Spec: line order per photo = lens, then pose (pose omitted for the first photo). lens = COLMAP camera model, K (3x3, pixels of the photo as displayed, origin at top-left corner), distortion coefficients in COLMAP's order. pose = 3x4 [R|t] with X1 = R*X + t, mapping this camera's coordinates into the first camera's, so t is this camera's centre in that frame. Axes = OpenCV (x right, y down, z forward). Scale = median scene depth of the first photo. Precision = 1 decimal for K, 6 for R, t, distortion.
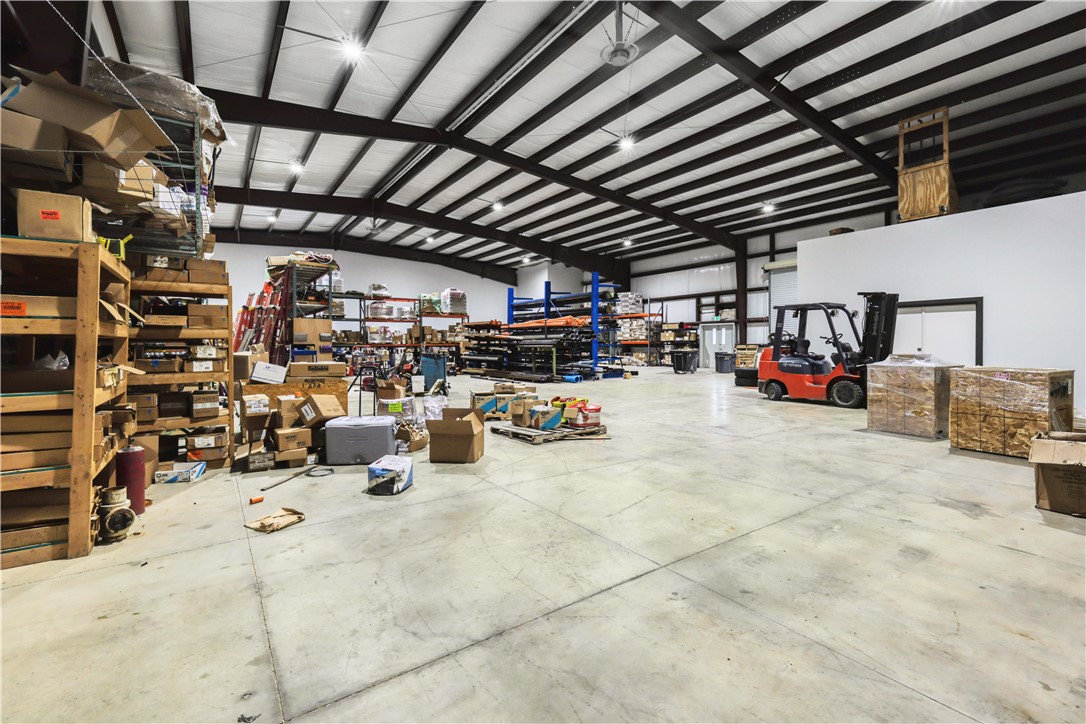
lens RADIAL K [[476.5, 0, 547.4], [0, 476.5, 351.4], [0, 0, 1]] dist [-0.001974, 0.000915]
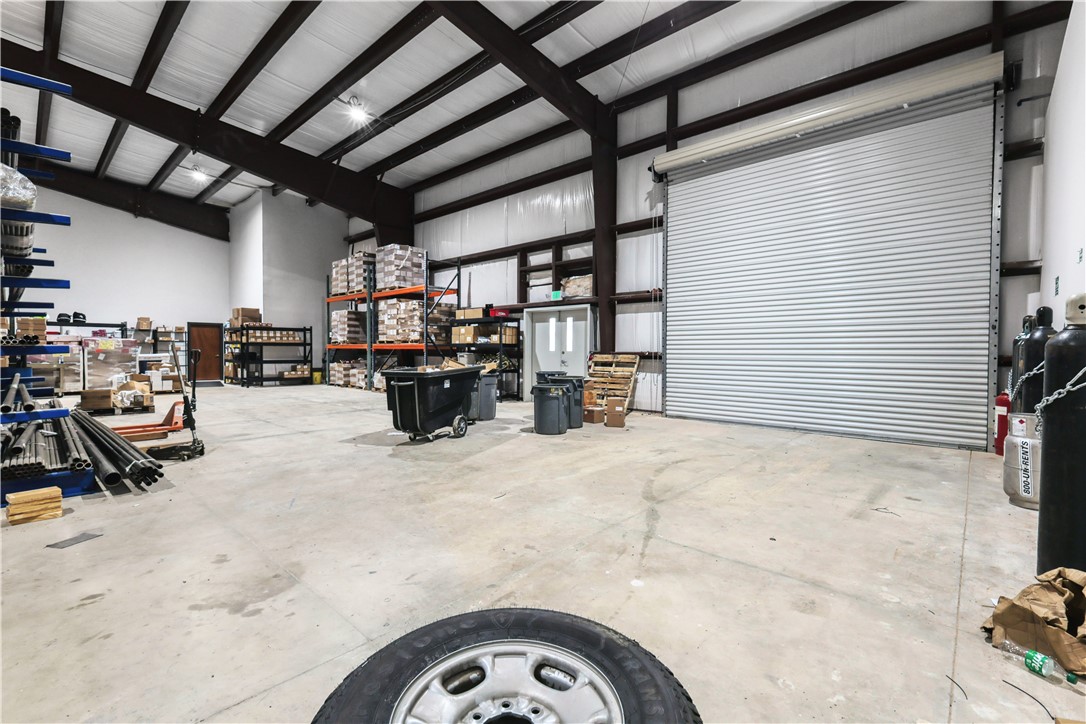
lens RADIAL K [[476.5, 0, 546.2], [0, 476.5, 365.6], [0, 0, 1]] dist [-0.001974, 0.000915]
pose [[0.976323, 0.002116, 0.216309, 0.244971], [-0.006075, 0.999826, 0.017636, -0.009921], [-0.216234, -0.018533, 0.976166, 0.547124]]
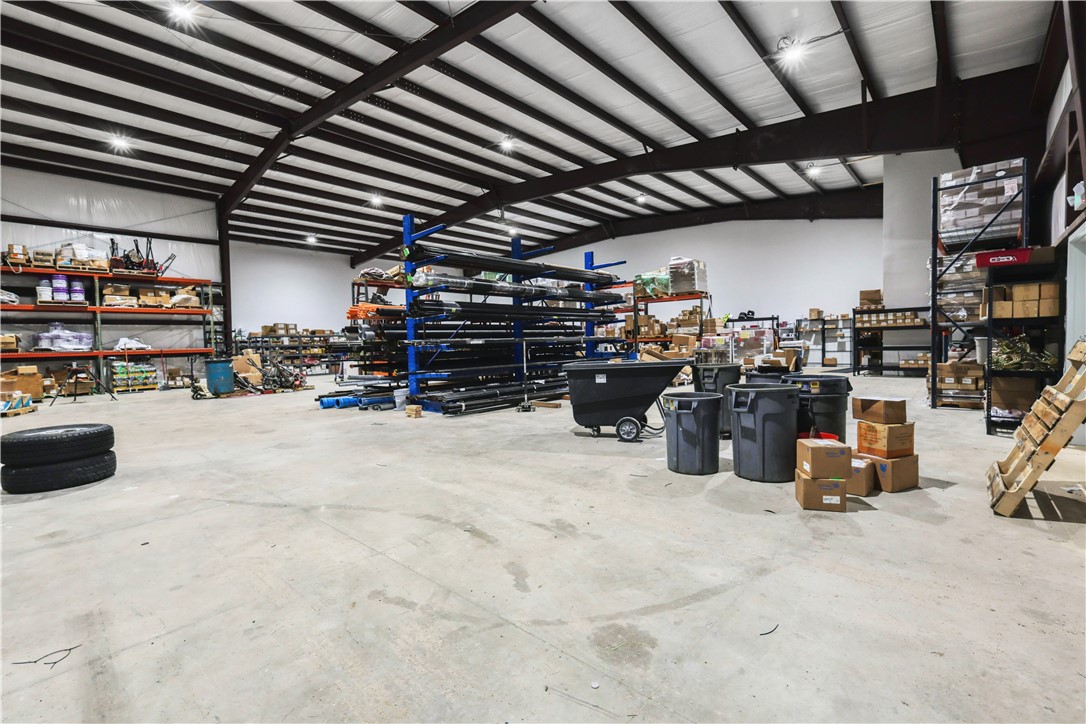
lens RADIAL K [[476.5, 0, 546.7], [0, 476.5, 354.4], [0, 0, 1]] dist [-0.001974, 0.000915]
pose [[0.220499, 0.022908, -0.975118, 0.491759], [0.011307, 0.999597, 0.026040, -0.013923], [0.975322, -0.016767, 0.220151, 0.746332]]
